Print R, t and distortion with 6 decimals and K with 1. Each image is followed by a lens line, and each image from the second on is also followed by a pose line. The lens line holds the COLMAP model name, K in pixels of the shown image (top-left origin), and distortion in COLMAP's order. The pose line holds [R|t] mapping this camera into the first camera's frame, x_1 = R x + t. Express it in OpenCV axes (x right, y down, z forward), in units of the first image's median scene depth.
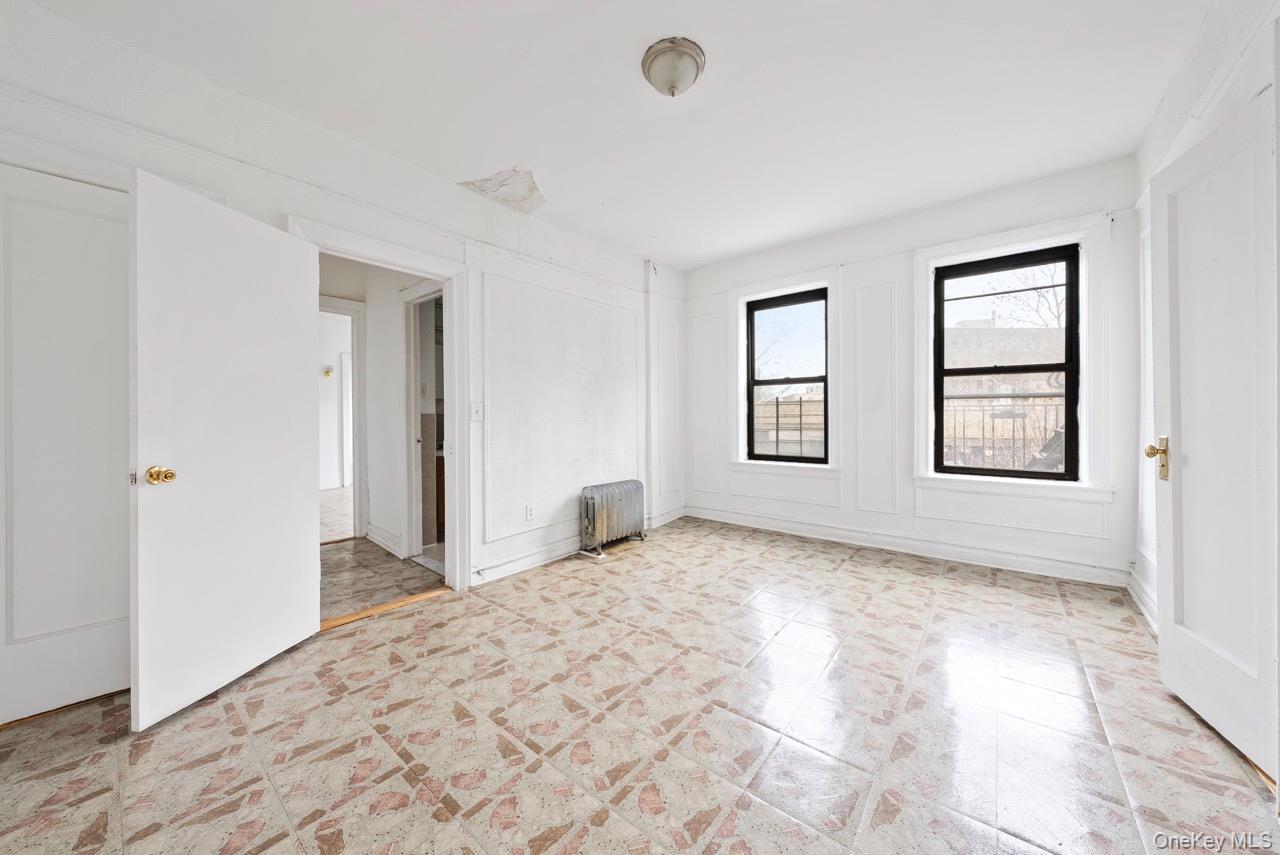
lens RADIAL K [[447.4, 0, 638.9], [0, 447.4, 408.9], [0, 0, 1]] dist [0.000066, -0.000007]
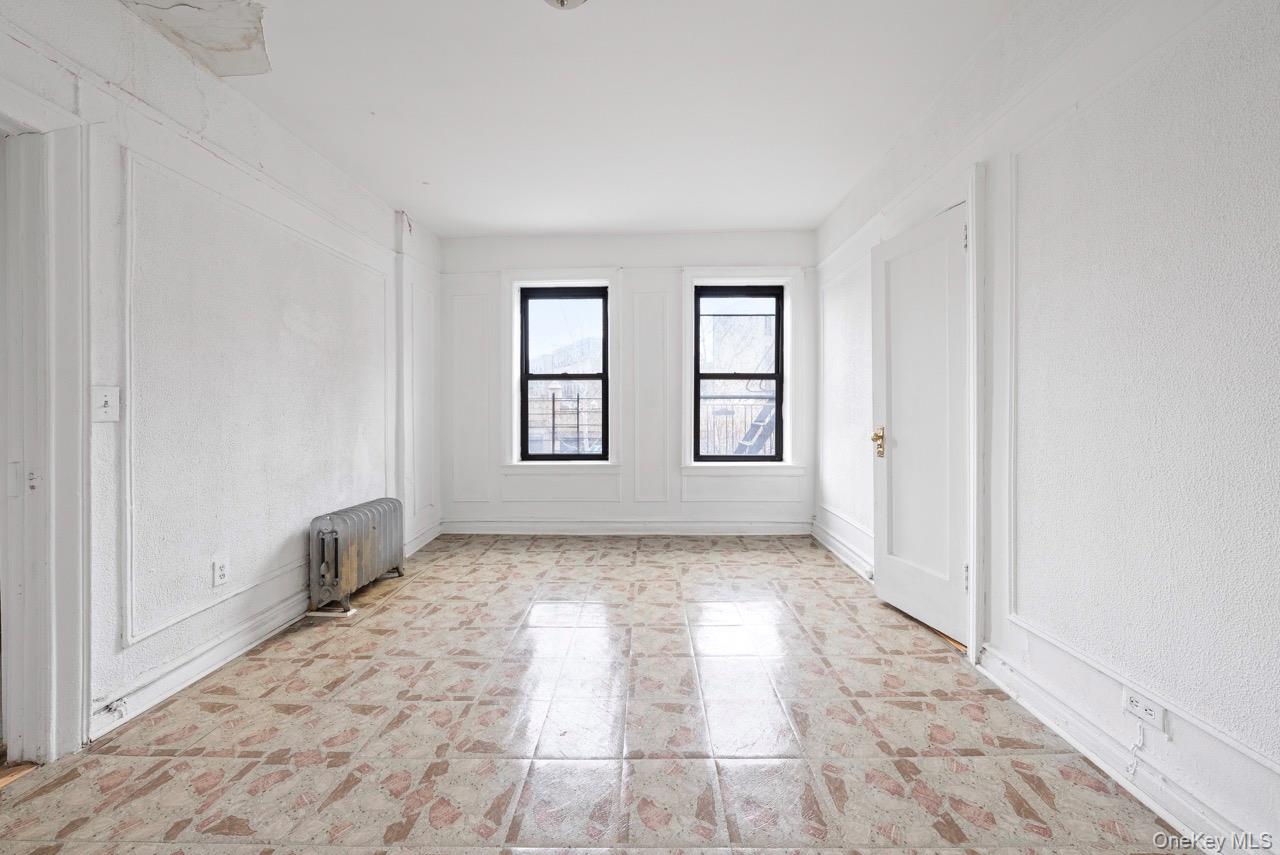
lens RADIAL K [[451.3, 0, 642.8], [0, 451.3, 405.3], [0, 0, 1]] dist [-0.001165, -0.000066]
pose [[0.784093, 0.011173, 0.620542, -0.183764], [-0.010007, 0.999936, -0.005359, 0.003905], [-0.620562, -0.002008, 0.784155, 0.177379]]
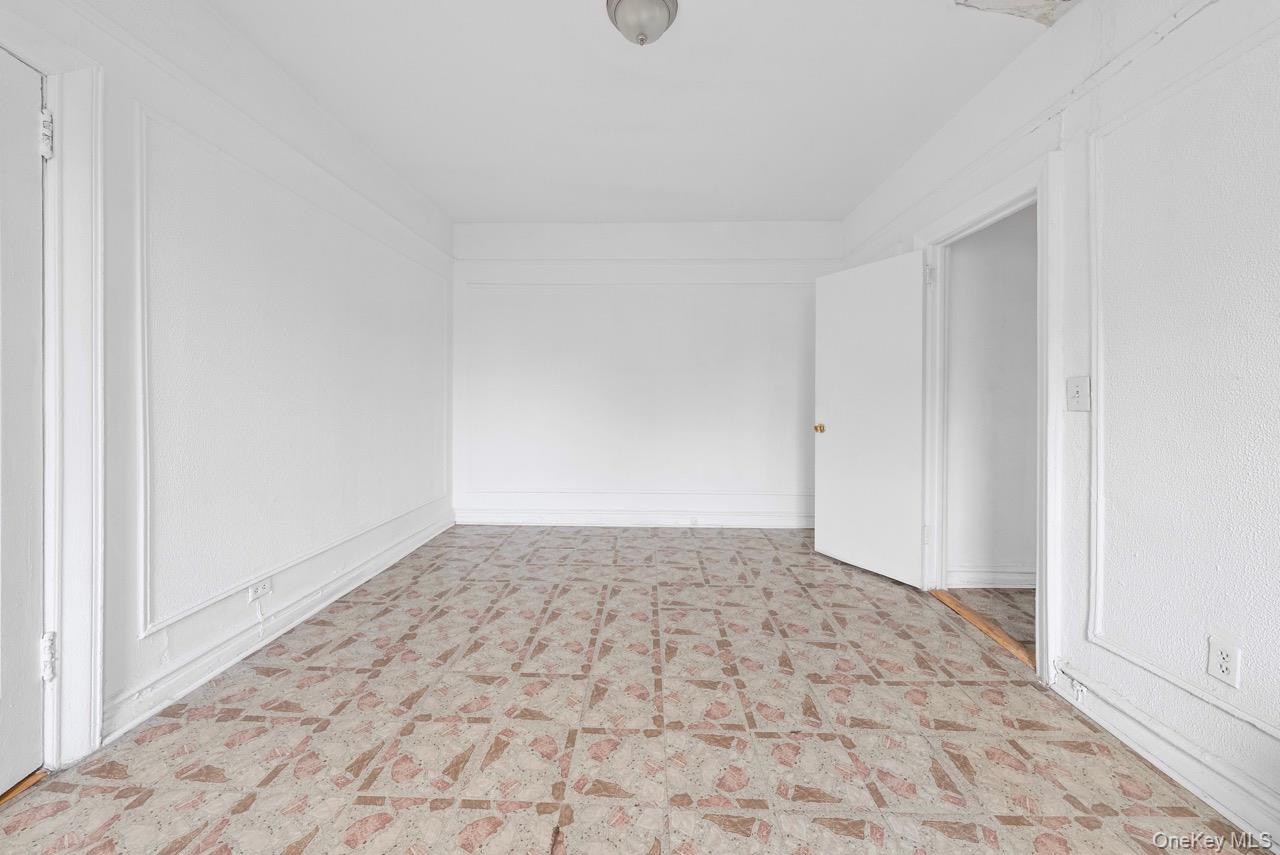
lens RADIAL K [[451.3, 0, 642.8], [0, 451.3, 405.3], [0, 0, 1]] dist [-0.001165, -0.000066]
pose [[-0.785108, 0.015185, -0.619173, 0.381838], [0.010162, 0.999881, 0.011637, 0.008664], [0.619276, 0.002844, -0.785168, 1.035446]]
